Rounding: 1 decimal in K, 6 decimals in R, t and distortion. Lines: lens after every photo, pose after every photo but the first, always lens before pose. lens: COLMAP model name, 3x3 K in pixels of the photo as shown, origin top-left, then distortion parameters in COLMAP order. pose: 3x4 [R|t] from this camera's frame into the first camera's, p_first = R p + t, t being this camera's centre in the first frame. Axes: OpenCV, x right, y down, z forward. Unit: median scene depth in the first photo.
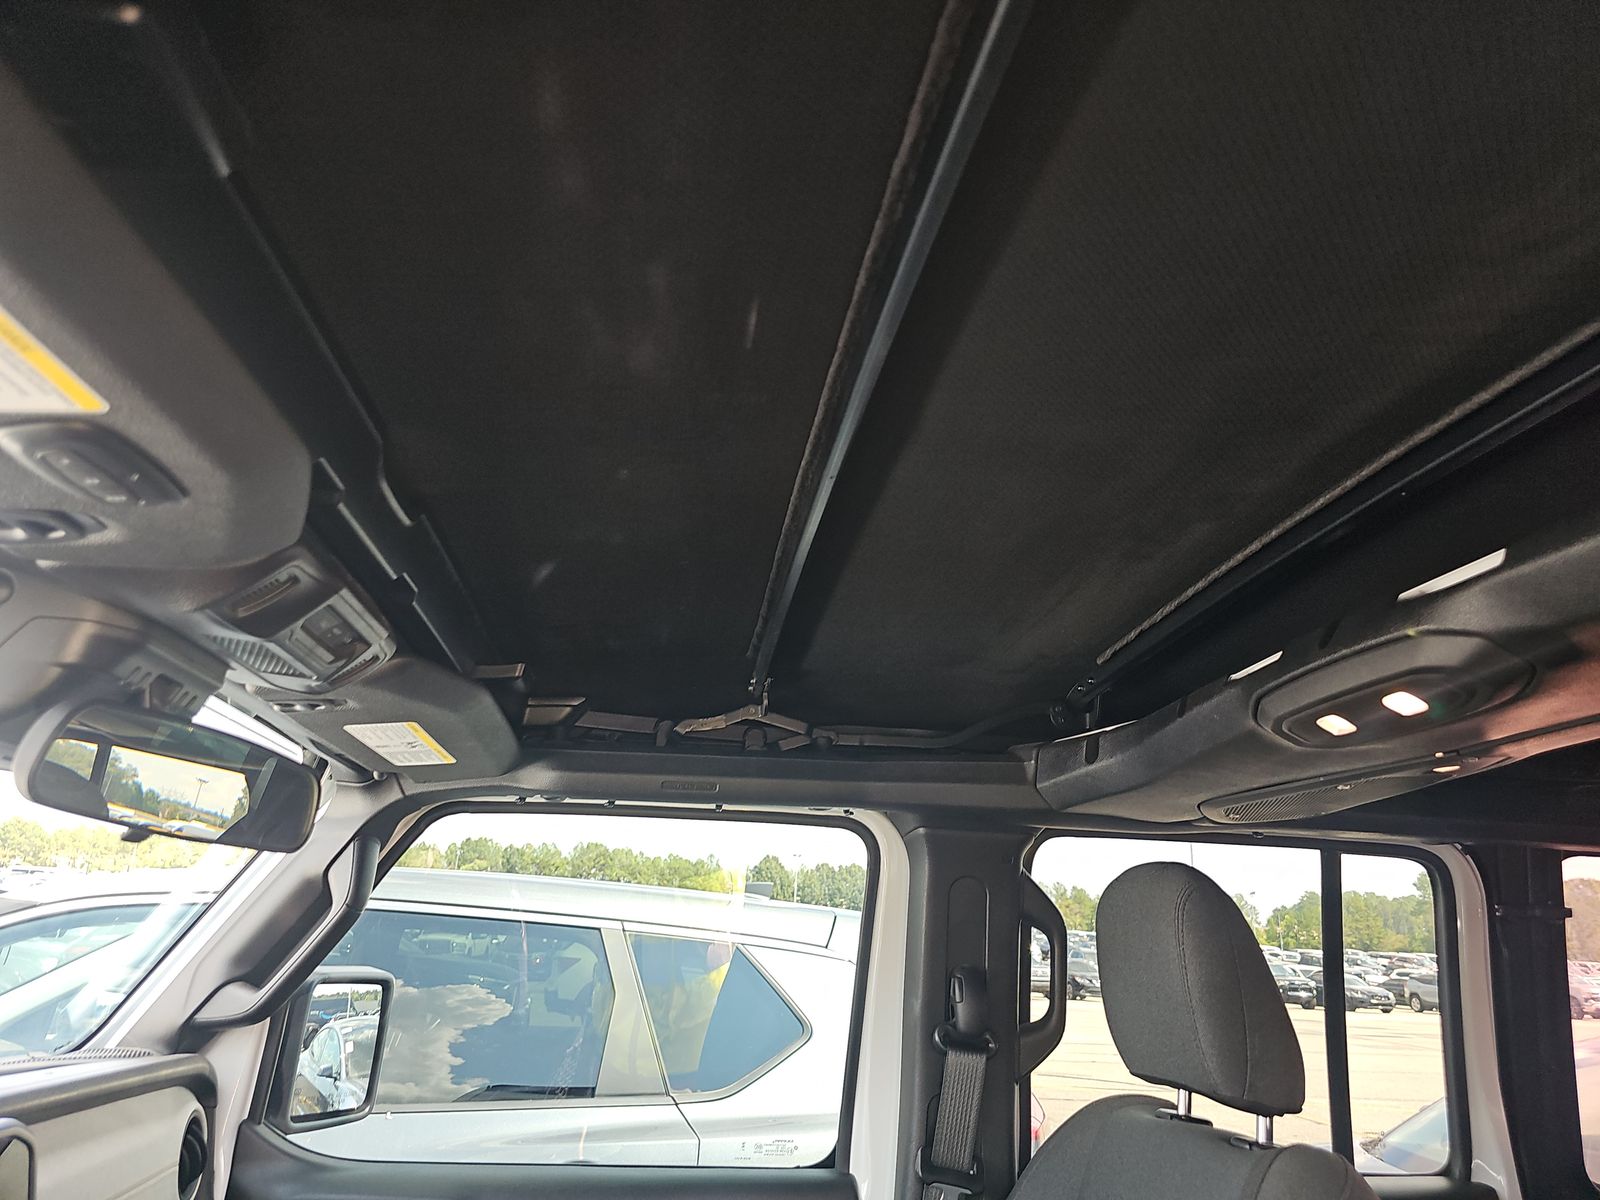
lens RADIAL K [[1048.8, 0, 836.1], [0, 1048.8, 580.6], [0, 0, 1]] dist [-0.007507, -0.004215]
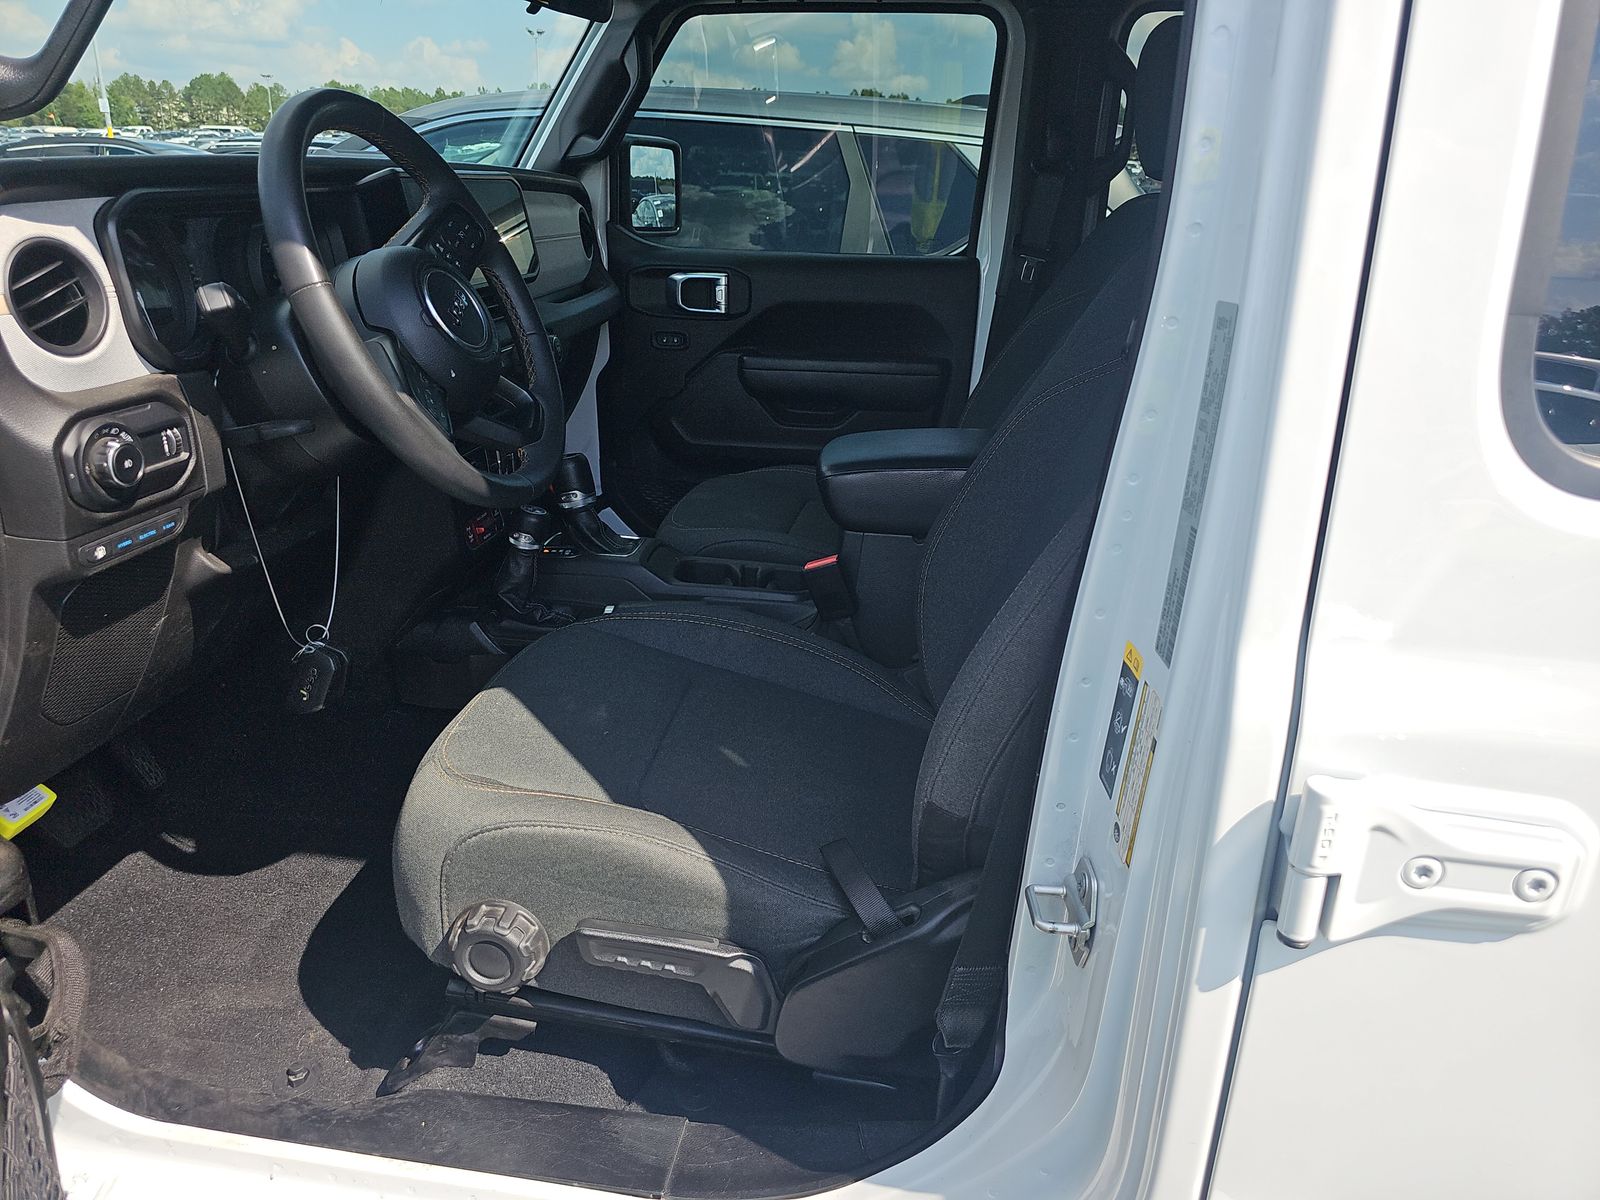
lens RADIAL K [[1048.8, 0, 836.1], [0, 1048.8, 580.6], [0, 0, 1]] dist [-0.007507, -0.004215]
pose [[0.969689, 0.072035, -0.233481, 0.198882], [0.092695, 0.775672, 0.624292, -0.047022], [0.226075, -0.627012, 0.745484, -0.478562]]
